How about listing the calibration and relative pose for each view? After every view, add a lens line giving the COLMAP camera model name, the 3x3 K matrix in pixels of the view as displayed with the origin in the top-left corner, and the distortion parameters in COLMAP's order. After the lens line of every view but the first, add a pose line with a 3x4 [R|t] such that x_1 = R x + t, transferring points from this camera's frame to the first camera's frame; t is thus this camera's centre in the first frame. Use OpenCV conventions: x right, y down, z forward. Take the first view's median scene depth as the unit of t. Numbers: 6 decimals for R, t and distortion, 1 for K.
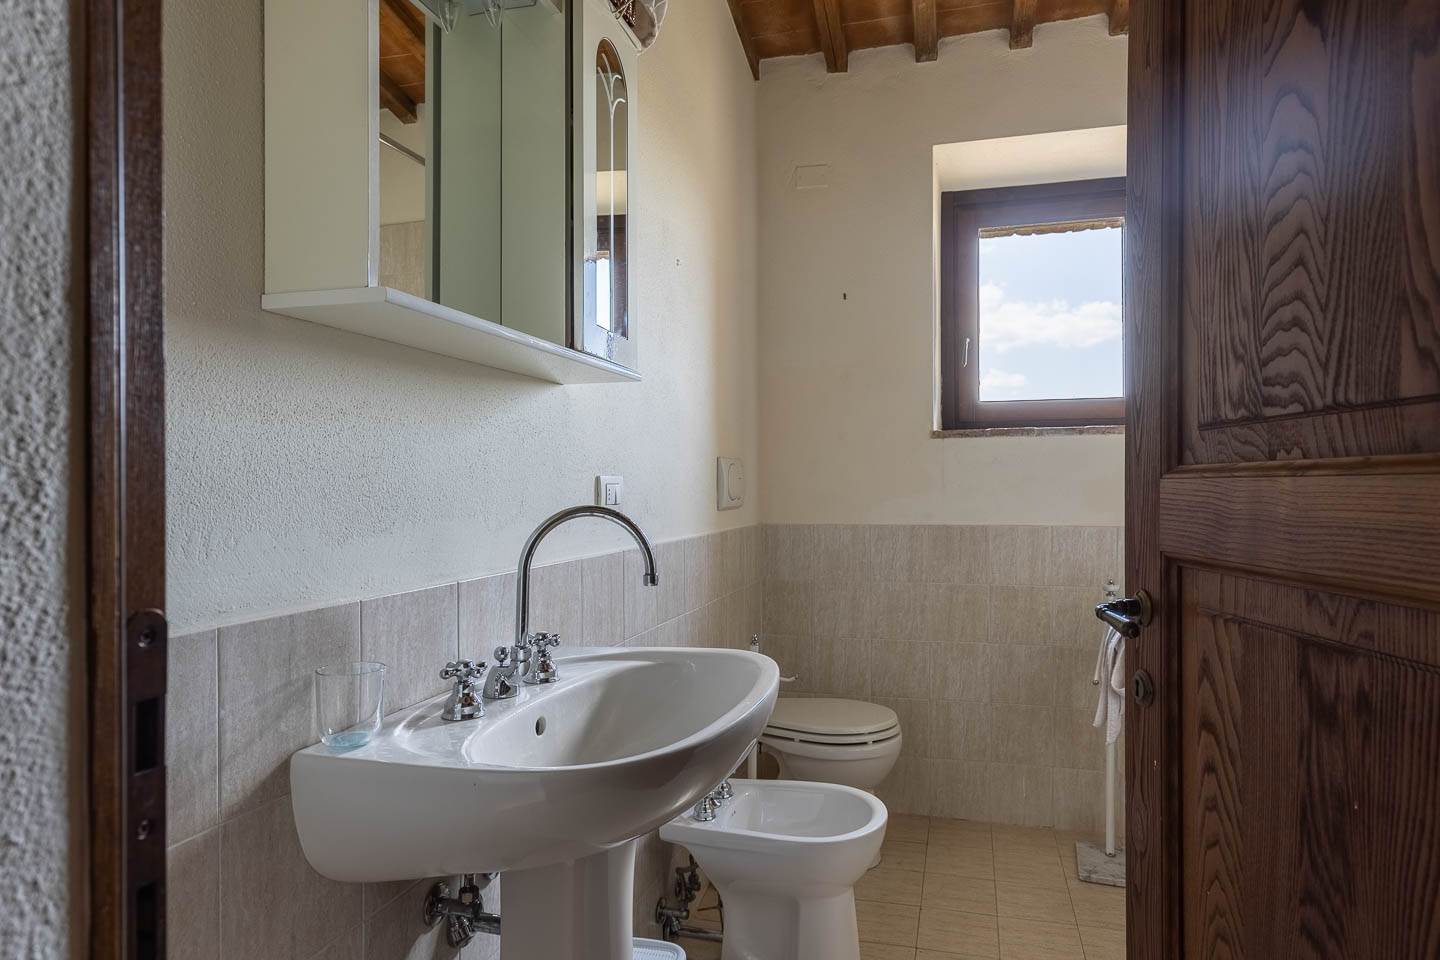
lens RADIAL K [[889.7, 0, 725.8], [0, 889.7, 478.5], [0, 0, 1]] dist [-0.000346, -0.001982]
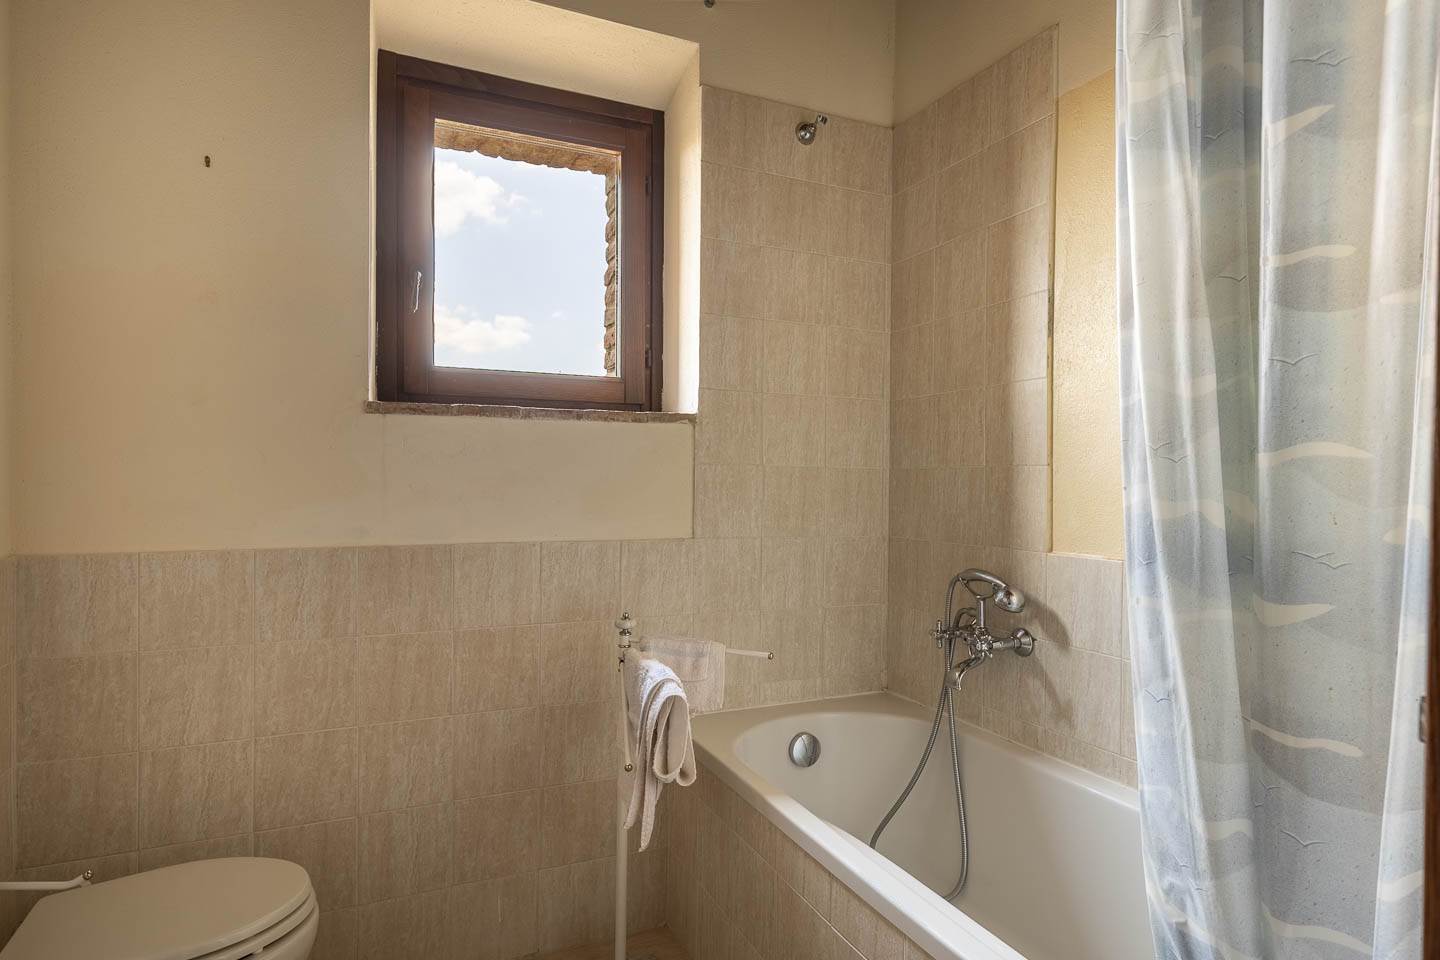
lens RADIAL K [[757.6, 0, 701.9], [0, 757.6, 486.9], [0, 0, 1]] dist [0.001597, -0.000360]
pose [[0.748856, 0.005462, 0.662710, 0.050026], [-0.017143, 0.999791, 0.011132, -0.001419], [-0.662511, -0.019697, 0.748793, 0.429724]]
